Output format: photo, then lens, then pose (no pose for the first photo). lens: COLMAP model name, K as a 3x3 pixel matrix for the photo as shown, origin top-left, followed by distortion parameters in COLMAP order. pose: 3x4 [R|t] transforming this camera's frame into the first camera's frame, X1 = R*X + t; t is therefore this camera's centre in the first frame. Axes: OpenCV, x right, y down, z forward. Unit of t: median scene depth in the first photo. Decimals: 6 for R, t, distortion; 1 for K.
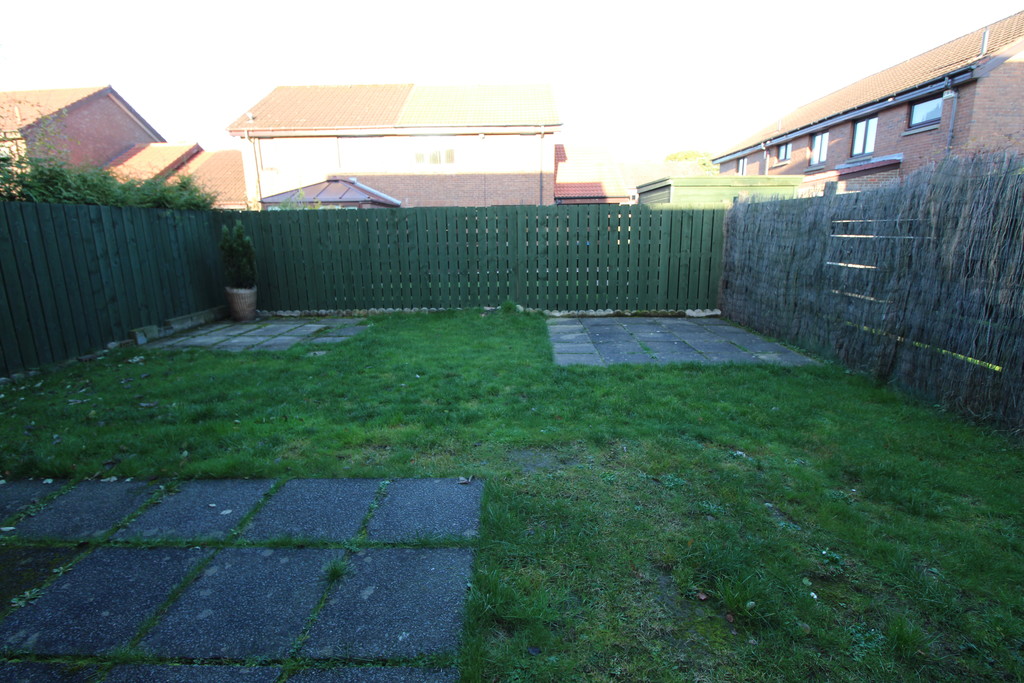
lens RADIAL K [[472.6, 0, 516.1], [0, 472.6, 331.5], [0, 0, 1]] dist [-0.000494, -0.011891]
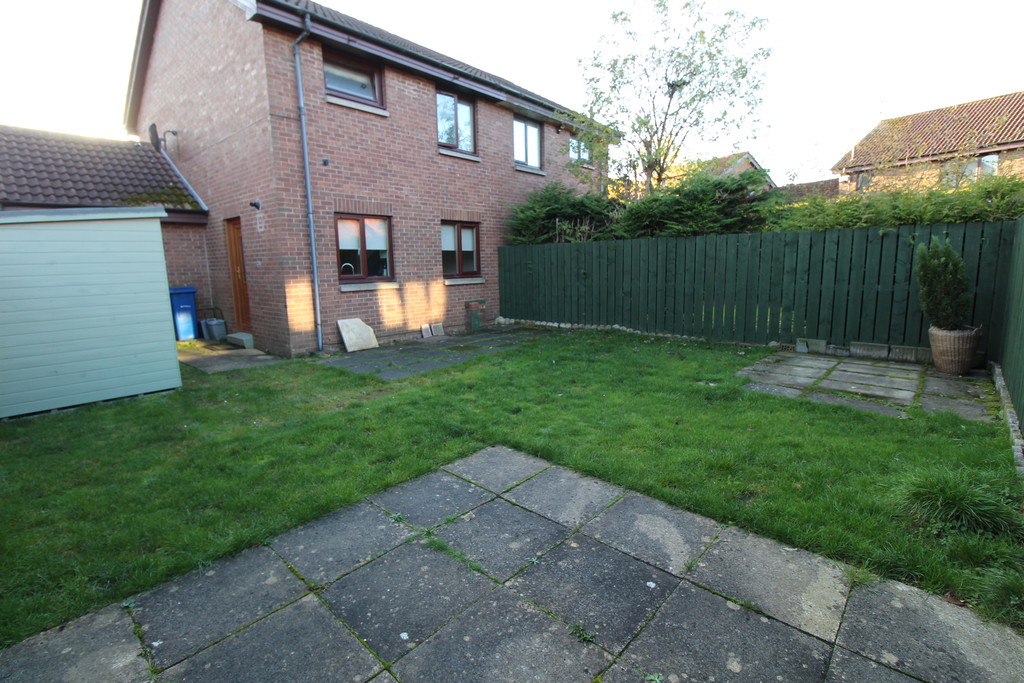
lens RADIAL K [[472.6, 0, 516.1], [0, 472.6, 331.5], [0, 0, 1]] dist [-0.000494, -0.011891]
pose [[-0.636540, 0.139288, -0.758561, 0.462560], [-0.136841, 0.947553, 0.288820, -0.240915], [0.759007, 0.287648, -0.584096, 1.080412]]
